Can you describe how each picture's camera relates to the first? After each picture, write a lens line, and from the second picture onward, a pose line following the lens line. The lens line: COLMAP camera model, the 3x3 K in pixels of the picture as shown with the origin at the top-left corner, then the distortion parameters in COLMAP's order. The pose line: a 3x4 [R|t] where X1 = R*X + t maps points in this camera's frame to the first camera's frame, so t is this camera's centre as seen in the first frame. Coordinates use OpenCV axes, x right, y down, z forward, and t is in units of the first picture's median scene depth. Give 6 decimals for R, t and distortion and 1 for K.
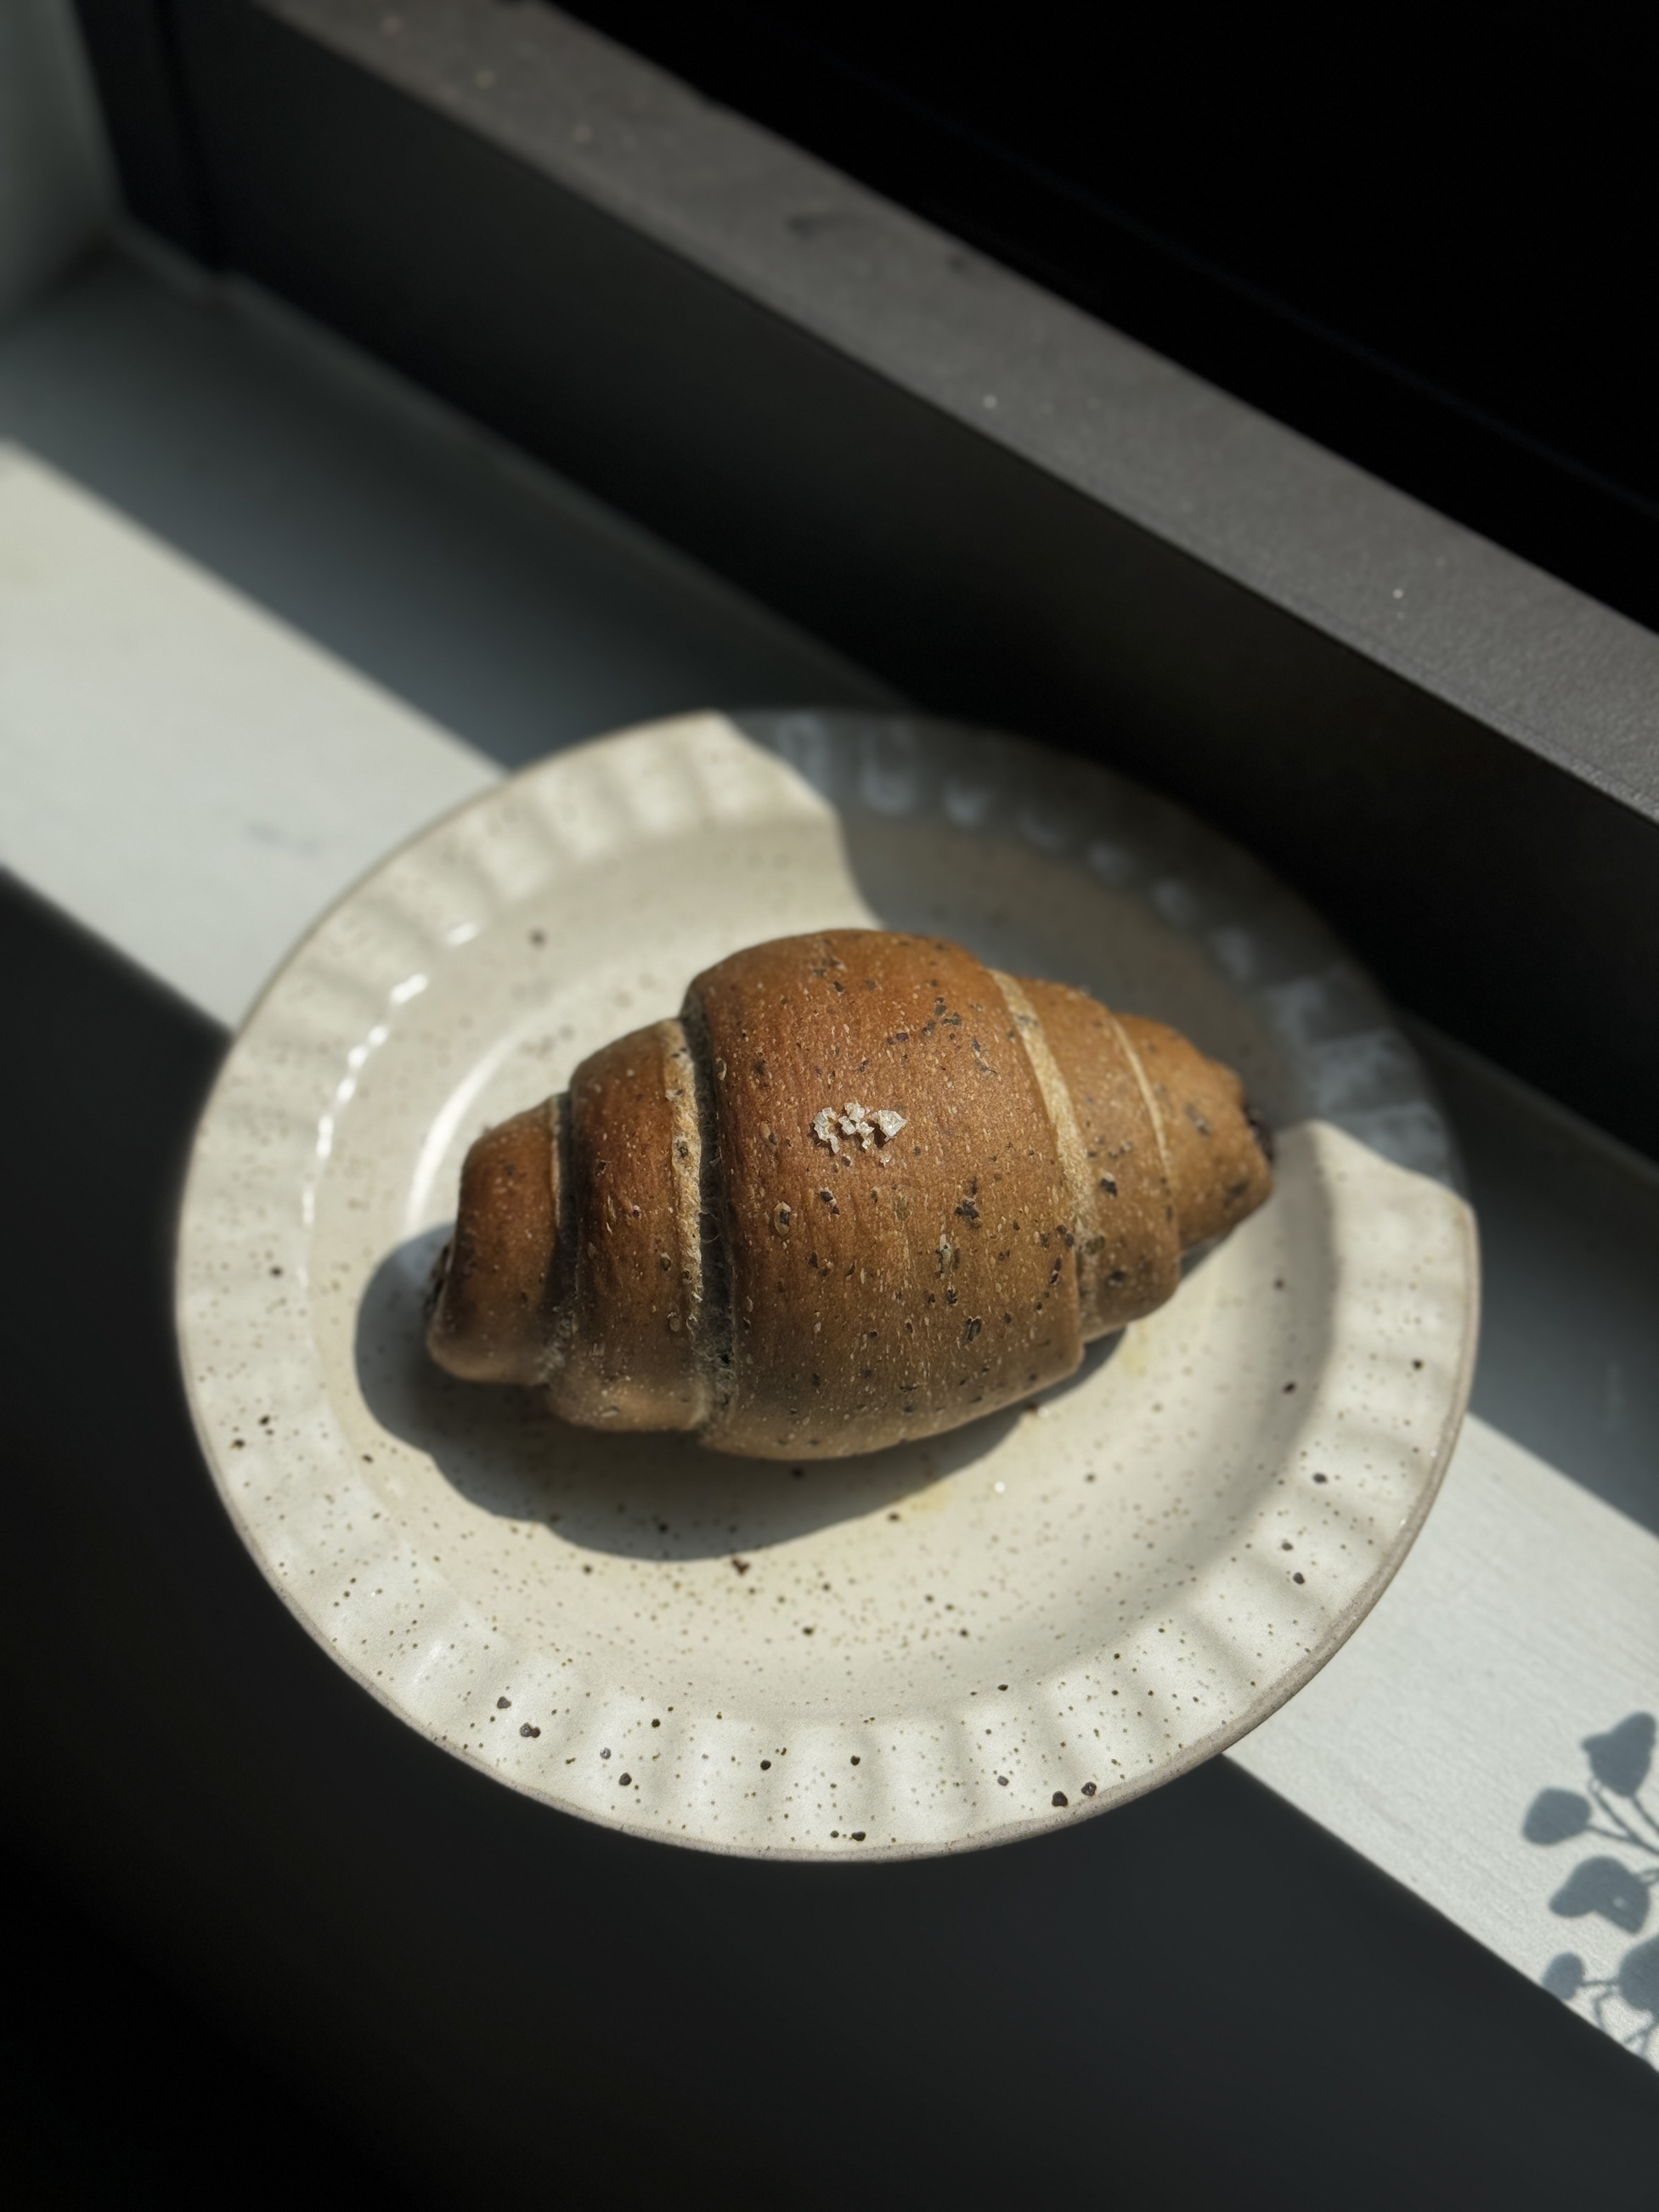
lens RADIAL K [[3297.2, 0, 825.6], [0, 3297.2, 1000.3], [0, 0, 1]] dist [0.028011, 0.011852]
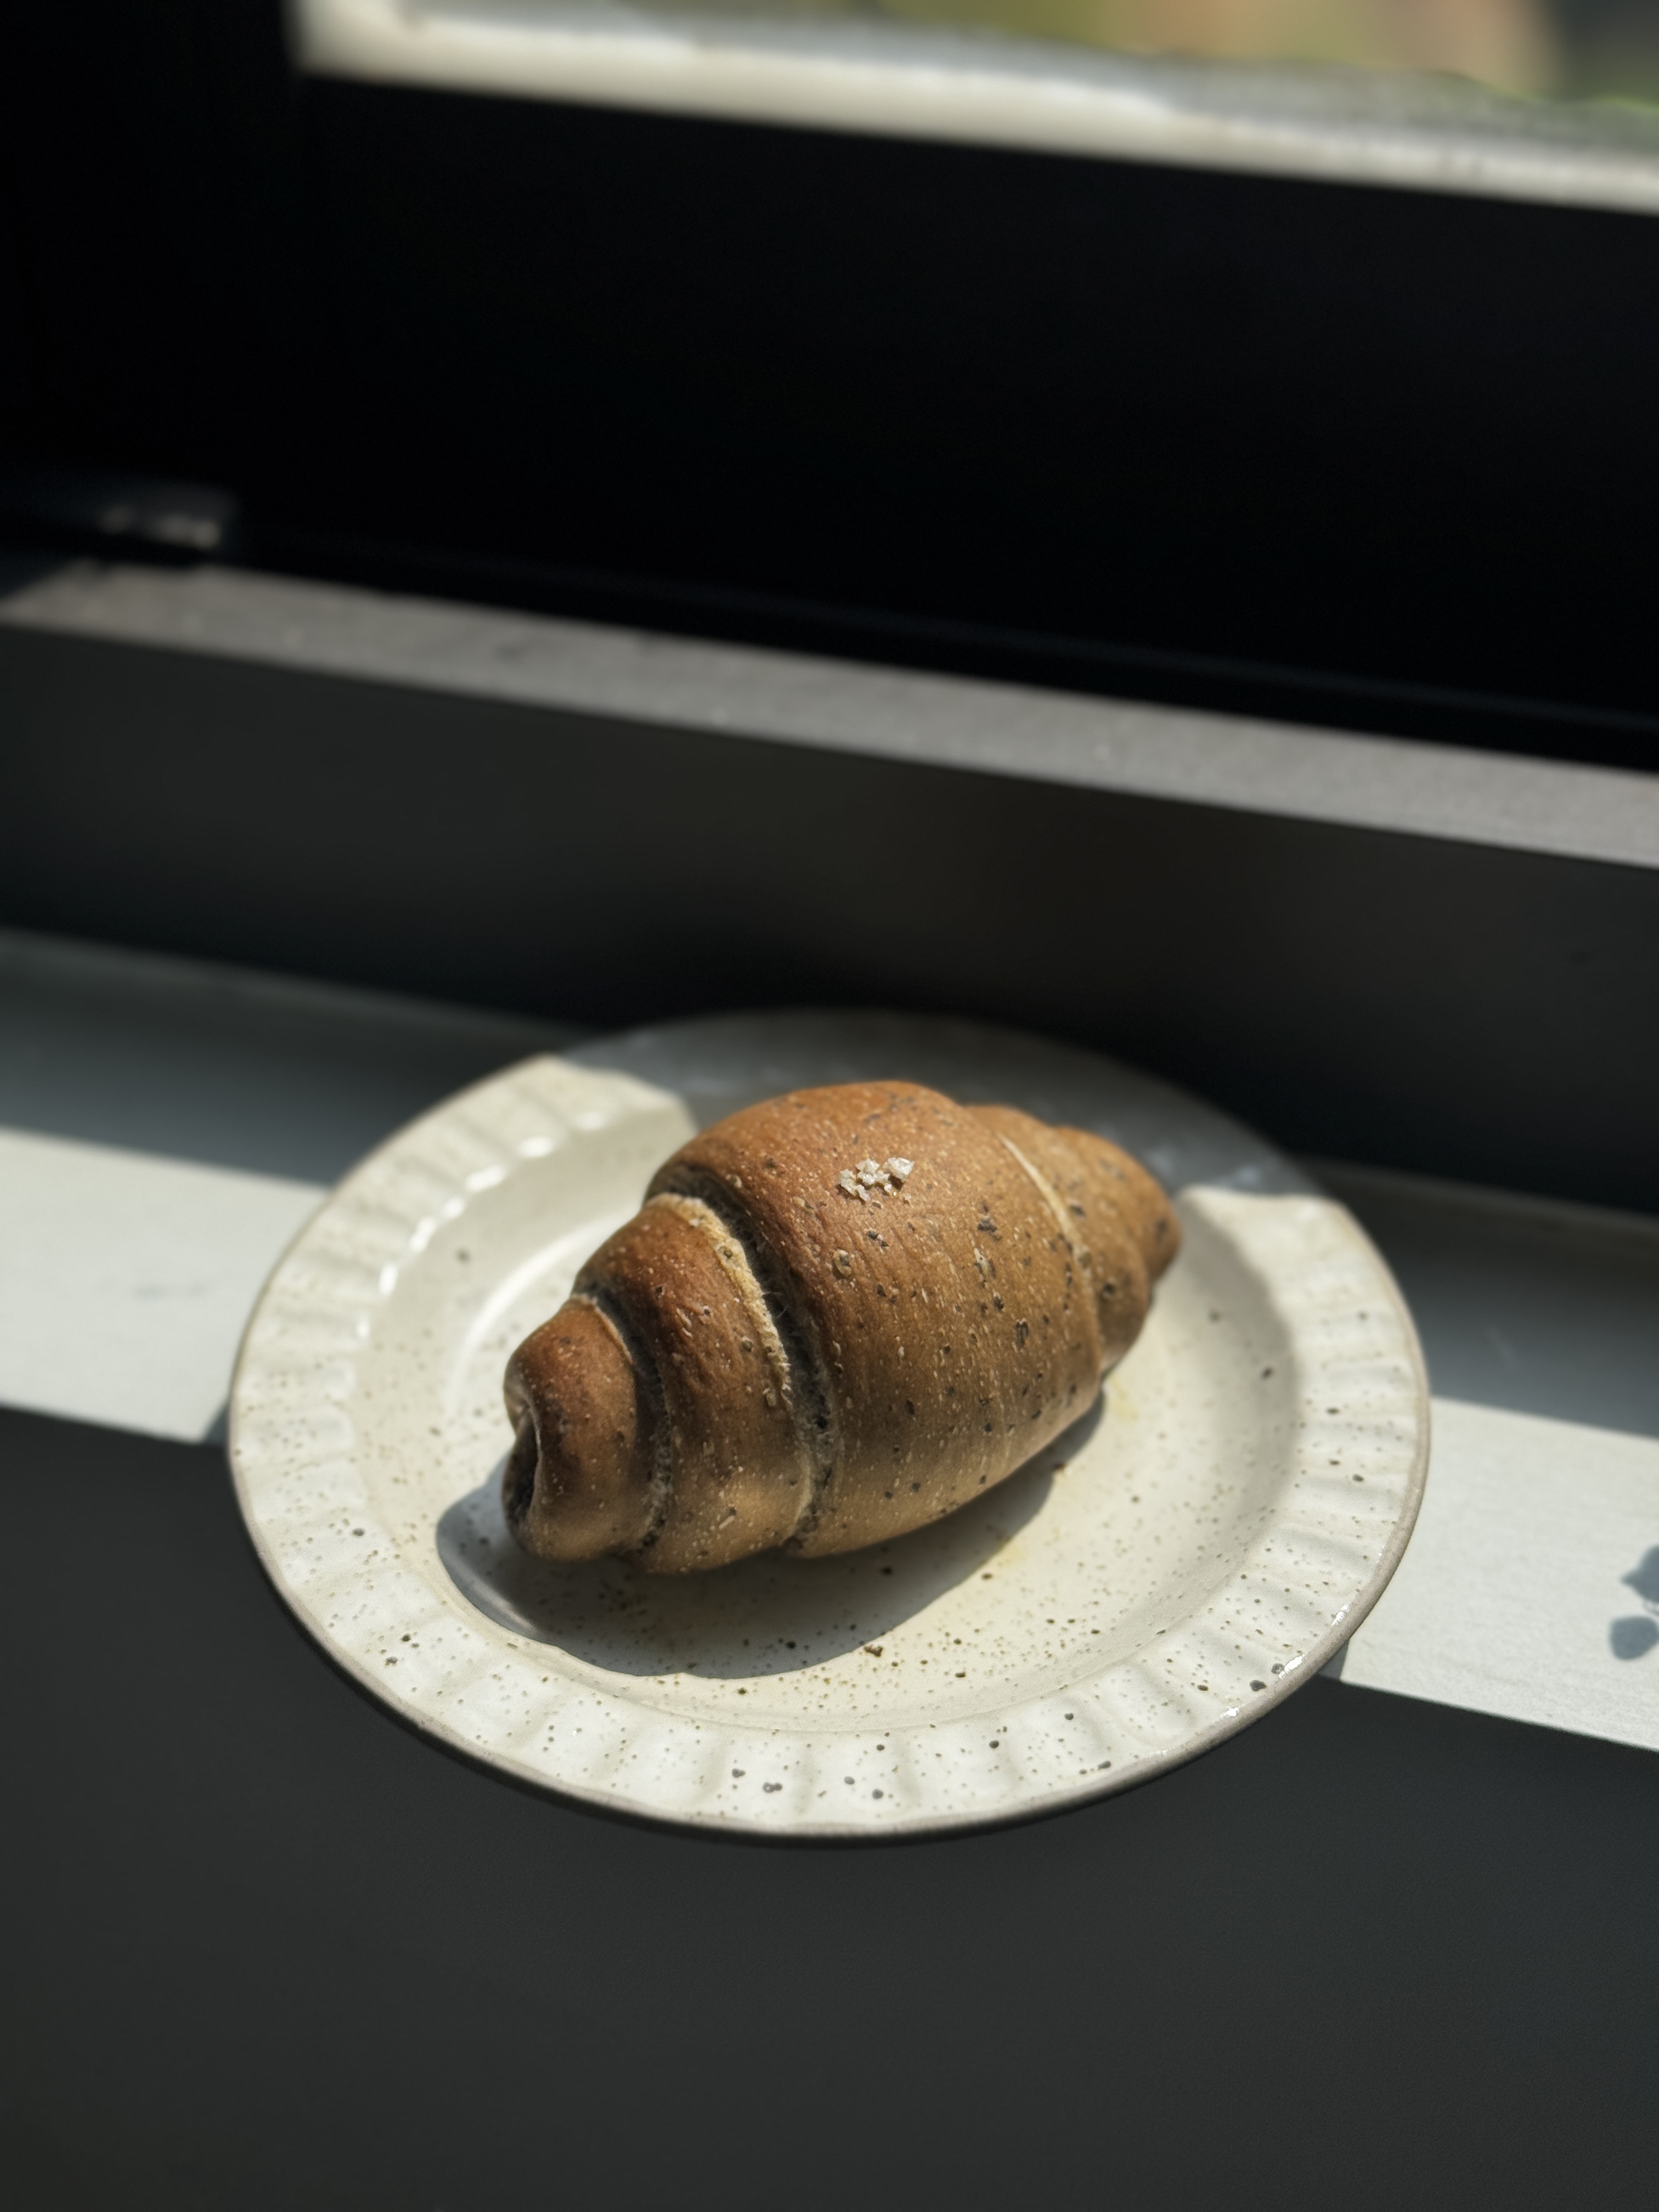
lens RADIAL K [[3297.2, 0, 825.6], [0, 3297.2, 1000.3], [0, 0, 1]] dist [0.028011, 0.011852]
pose [[0.925690, -0.223420, 0.305257, -0.330722], [0.322060, 0.888764, -0.326152, 0.340808], [-0.198433, 0.400227, 0.894675, -0.026756]]
